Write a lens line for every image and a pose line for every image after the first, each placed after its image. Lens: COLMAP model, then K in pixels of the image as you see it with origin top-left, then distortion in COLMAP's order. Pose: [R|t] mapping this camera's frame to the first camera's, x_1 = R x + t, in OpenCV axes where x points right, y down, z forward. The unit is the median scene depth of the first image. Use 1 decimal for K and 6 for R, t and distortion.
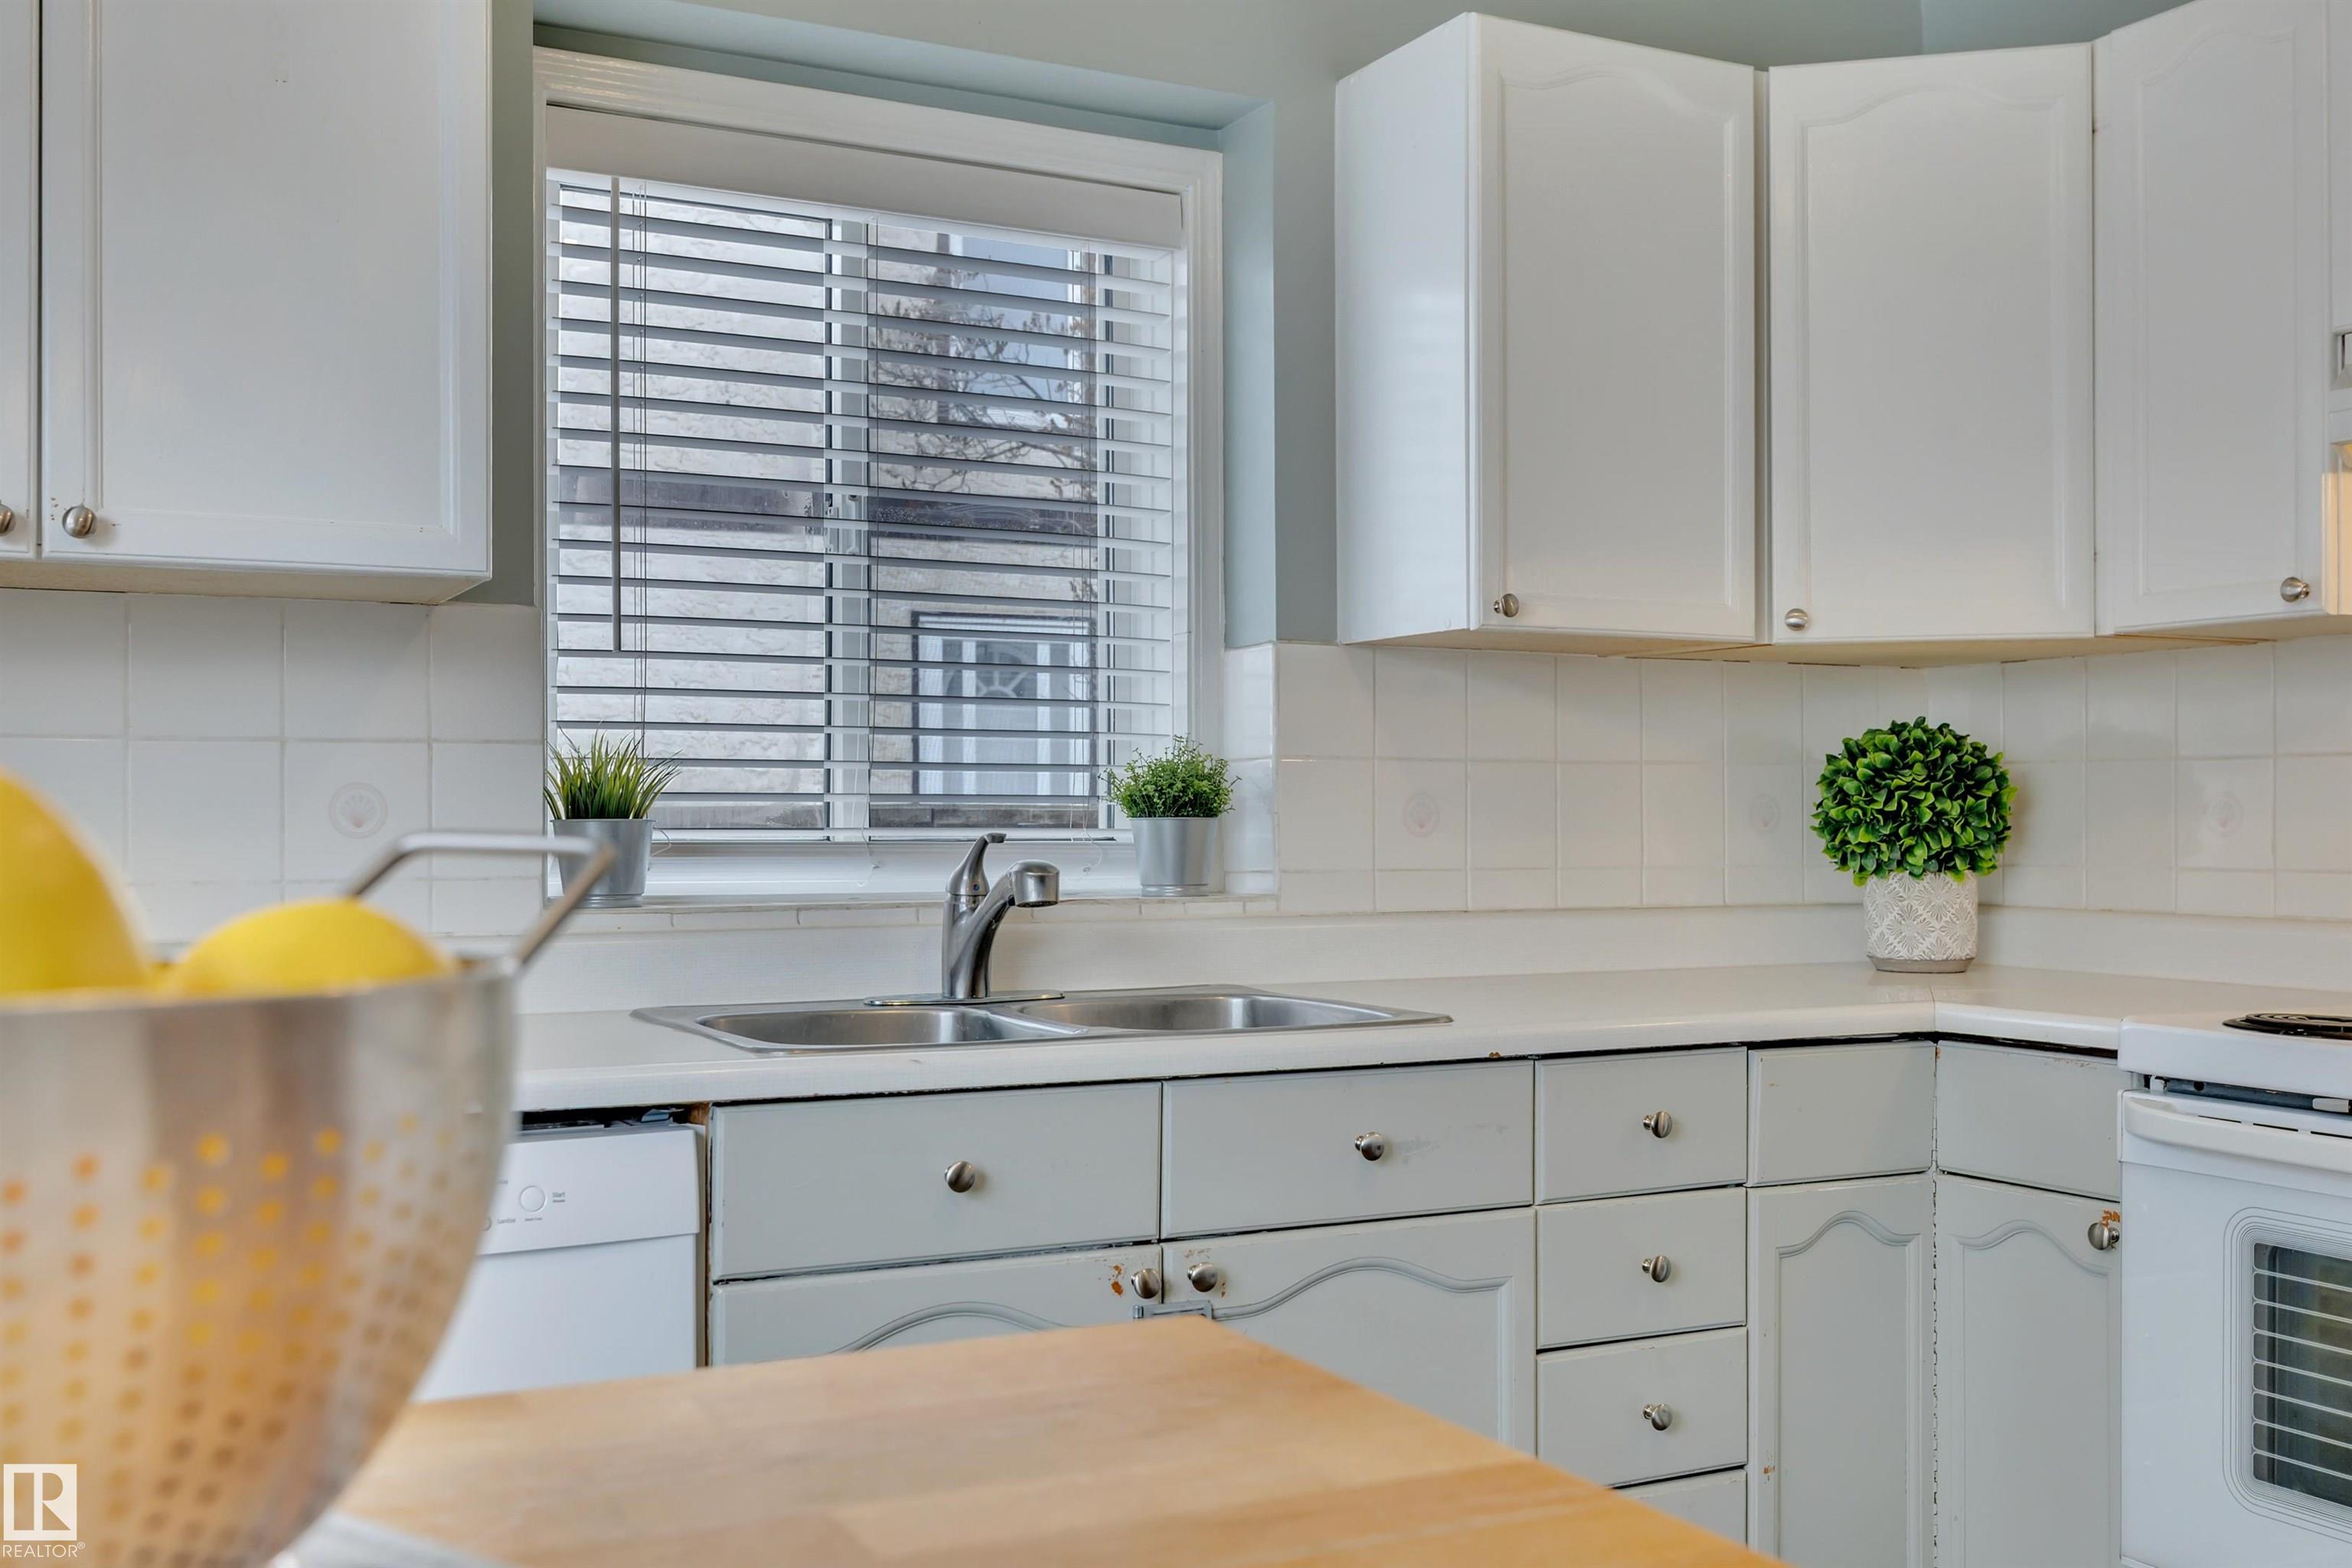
lens RADIAL K [[2276.7, 0, 1155.5], [0, 2276.7, 803.3], [0, 0, 1]] dist [0.009451, 0.000000]
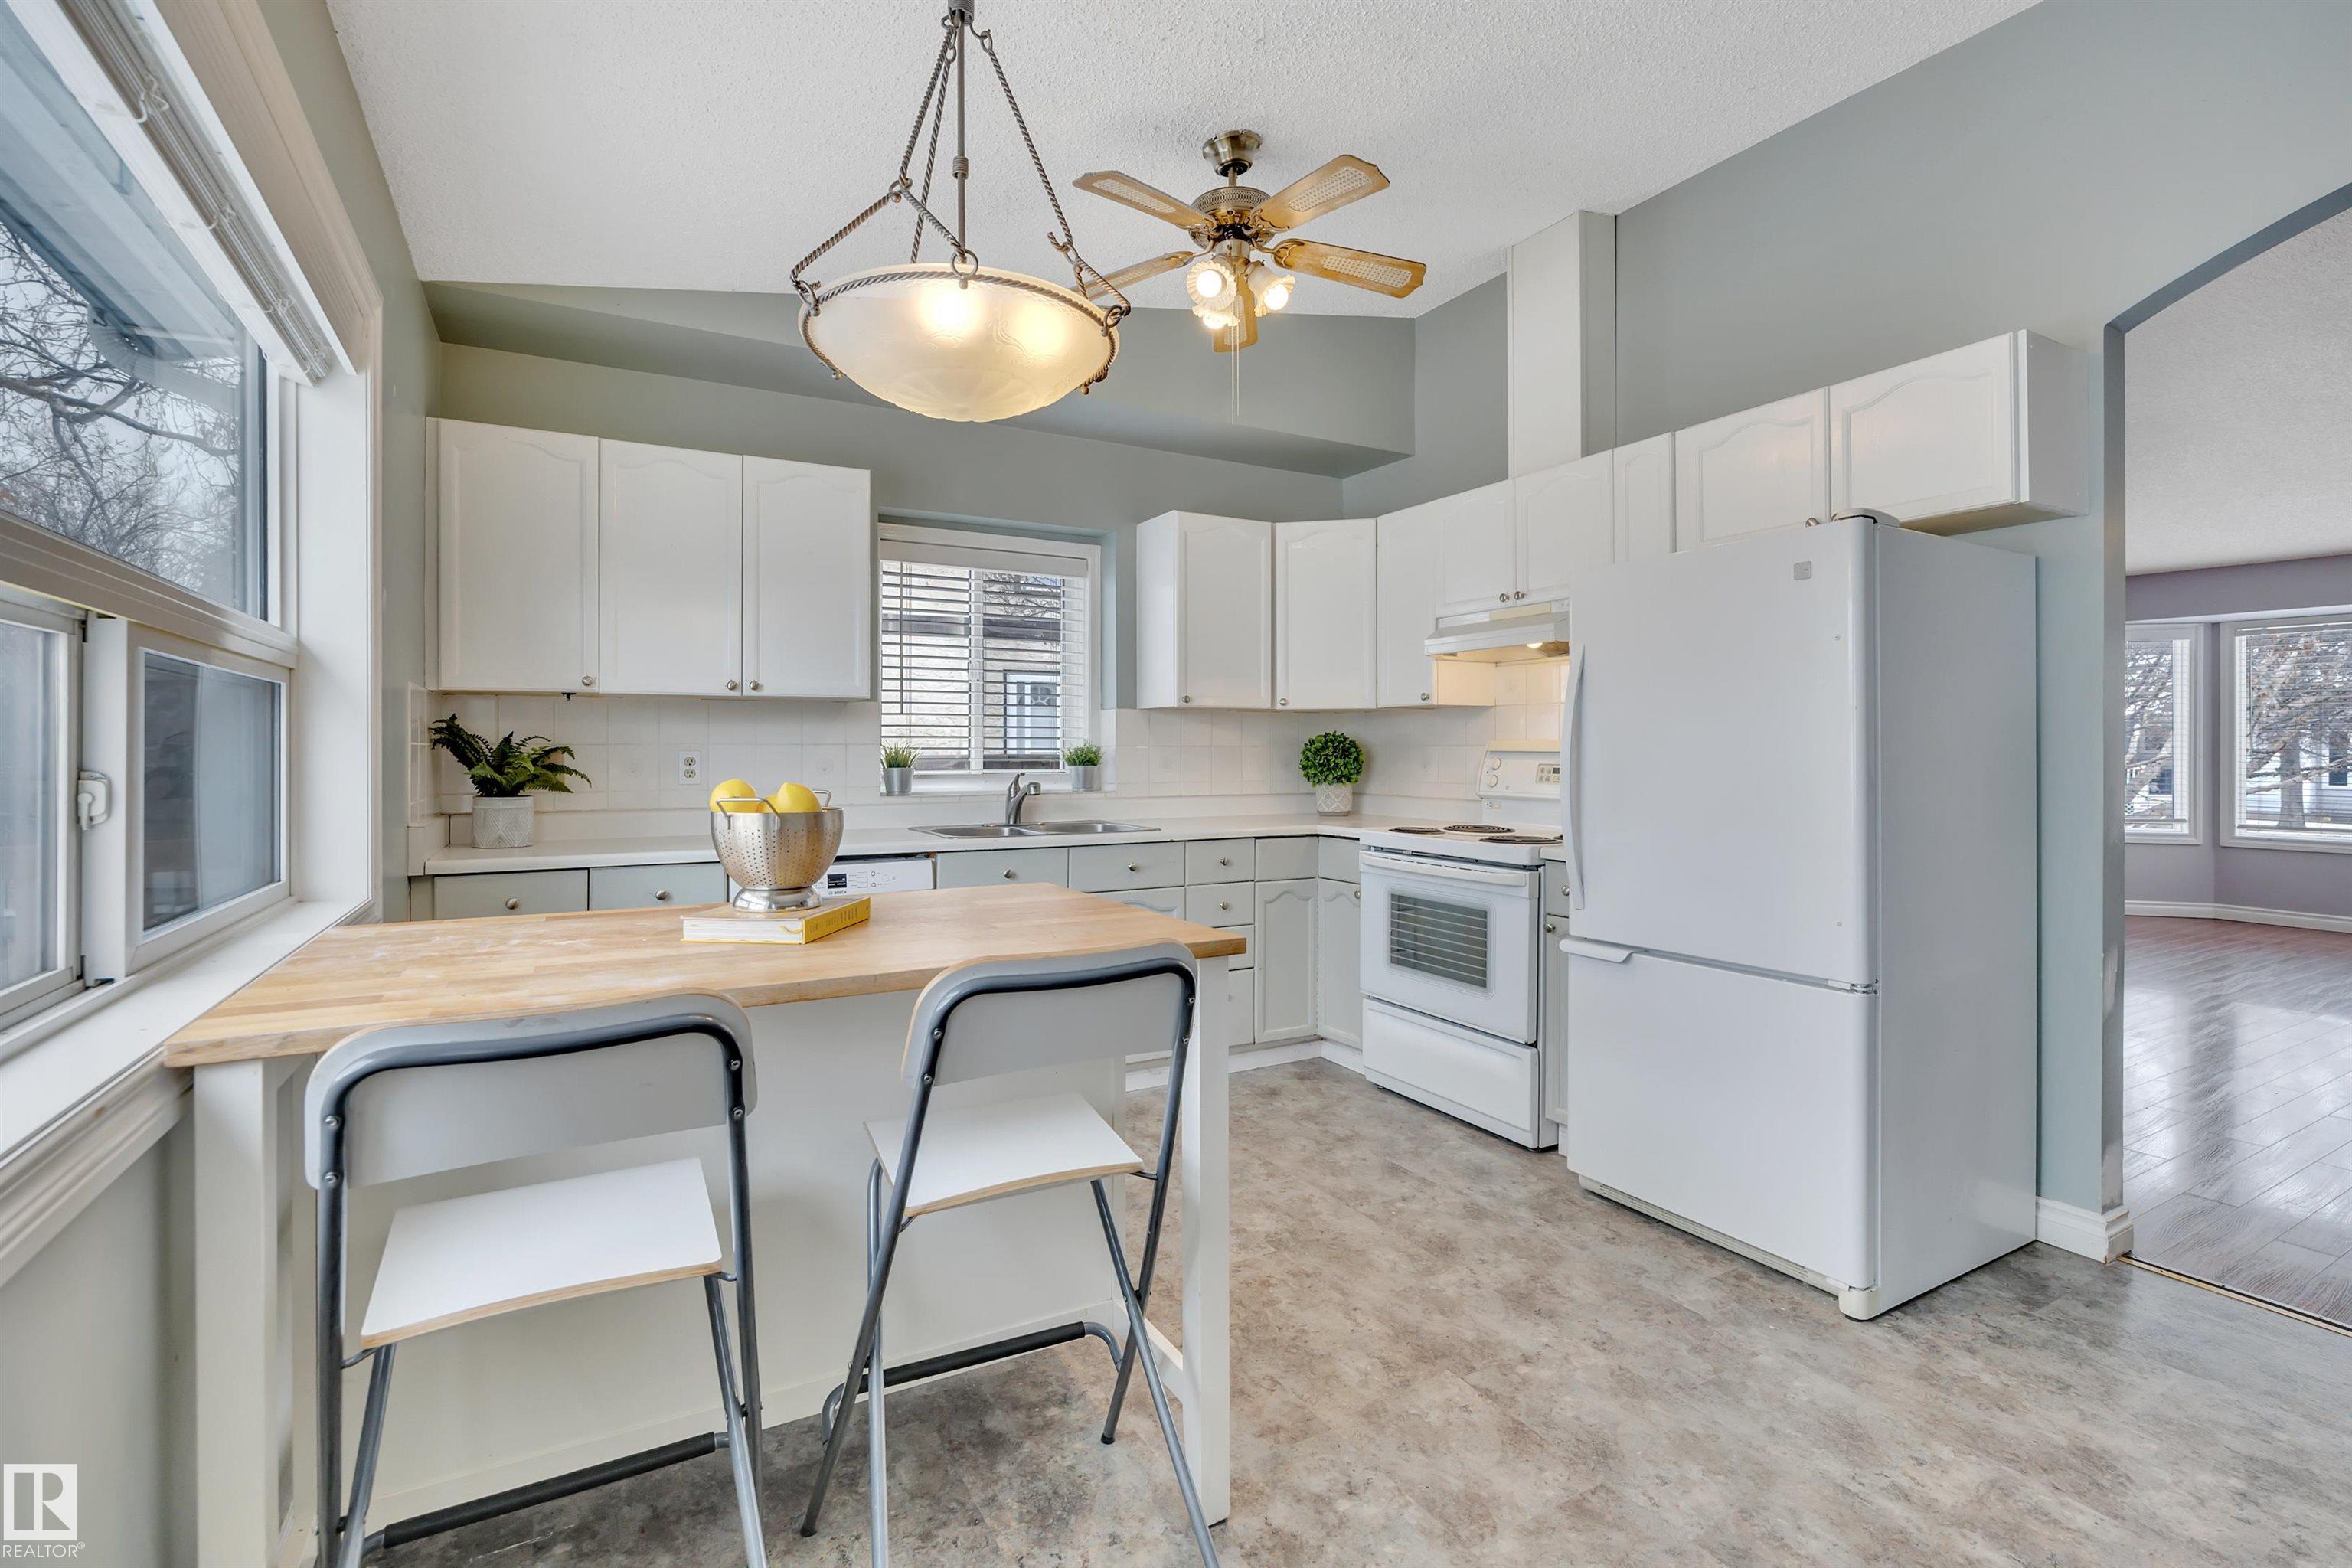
lens RADIAL K [[1065.9, 0, 1152.1], [0, 1065.9, 738.0], [0, 0, 1]] dist [-0.003628, -0.000764]
pose [[0.999620, 0.000111, 0.027575, 0.064522], [0.000037, 0.999986, -0.005380, -0.024388], [-0.027576, 0.005379, 0.999605, -0.458958]]
